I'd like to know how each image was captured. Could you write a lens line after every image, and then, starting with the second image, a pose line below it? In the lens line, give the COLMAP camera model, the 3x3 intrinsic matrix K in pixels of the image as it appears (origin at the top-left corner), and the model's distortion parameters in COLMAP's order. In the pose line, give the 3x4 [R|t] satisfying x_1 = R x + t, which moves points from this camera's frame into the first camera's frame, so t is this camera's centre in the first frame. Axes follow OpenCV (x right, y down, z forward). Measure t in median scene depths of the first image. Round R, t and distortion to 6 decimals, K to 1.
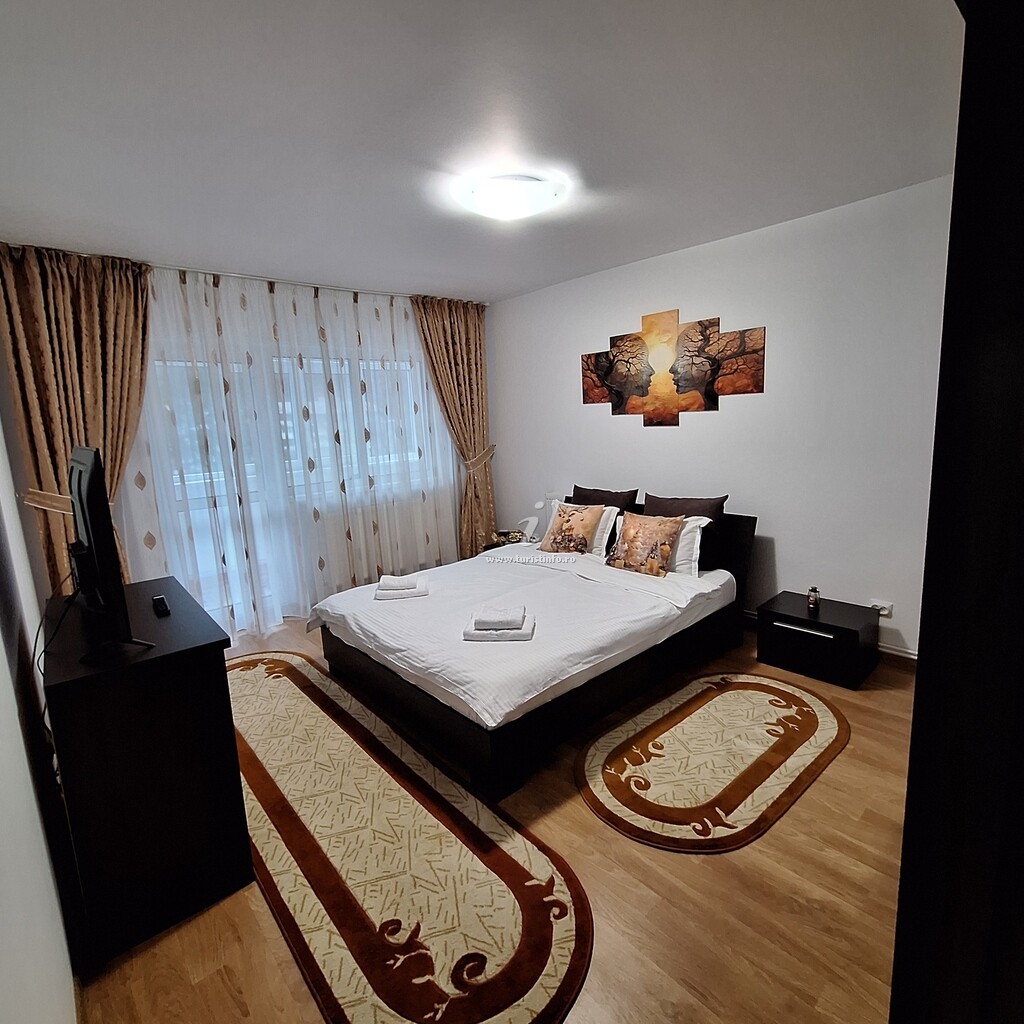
lens RADIAL K [[553.6, 0, 511.8], [0, 553.6, 497.7], [0, 0, 1]] dist [0.001695, 0.000428]
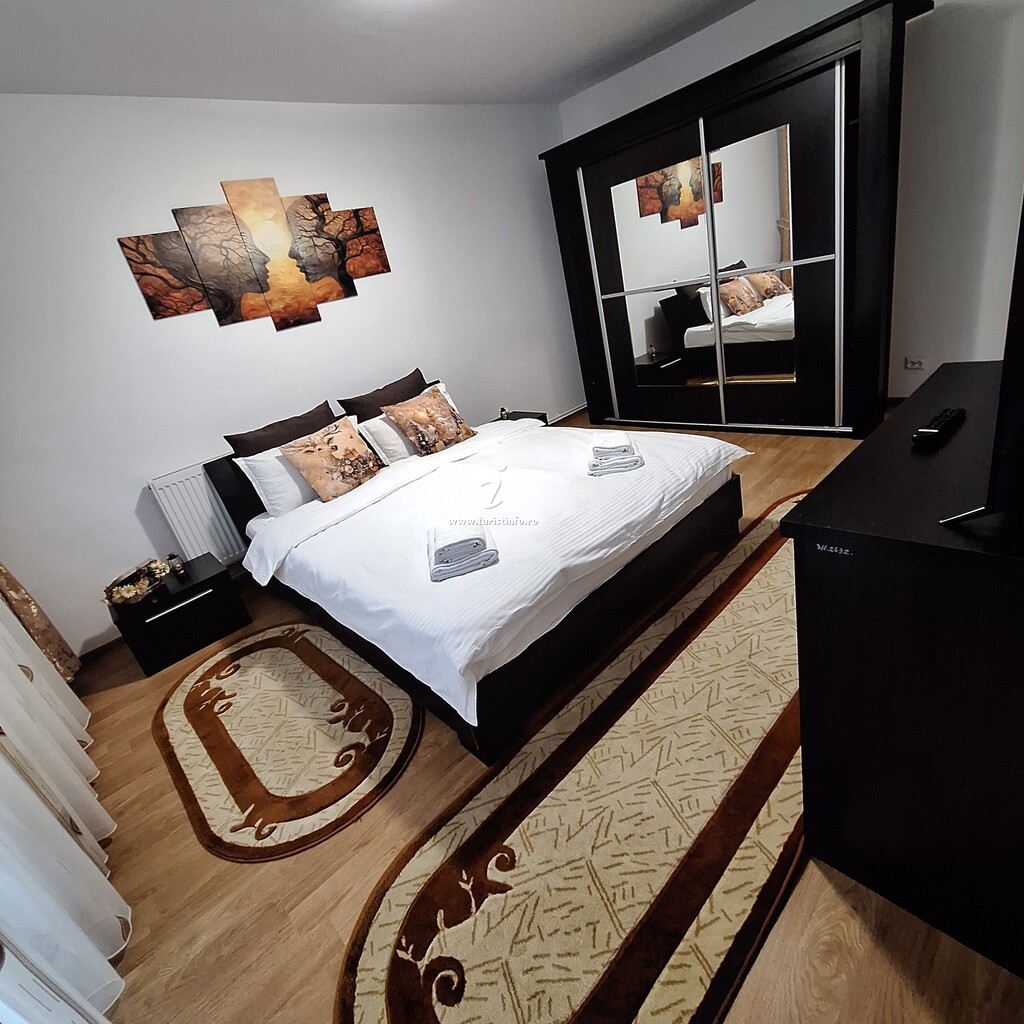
lens RADIAL K [[527.5, 0, 512.0], [0, 527.5, 512.0], [0, 0, 1]] dist [-0.013925, -0.000008]
pose [[-0.030981, -0.347969, 0.936994, -0.637875], [0.367953, 0.867641, 0.334380, -0.034724], [-0.929328, 0.355130, 0.101156, 0.779038]]
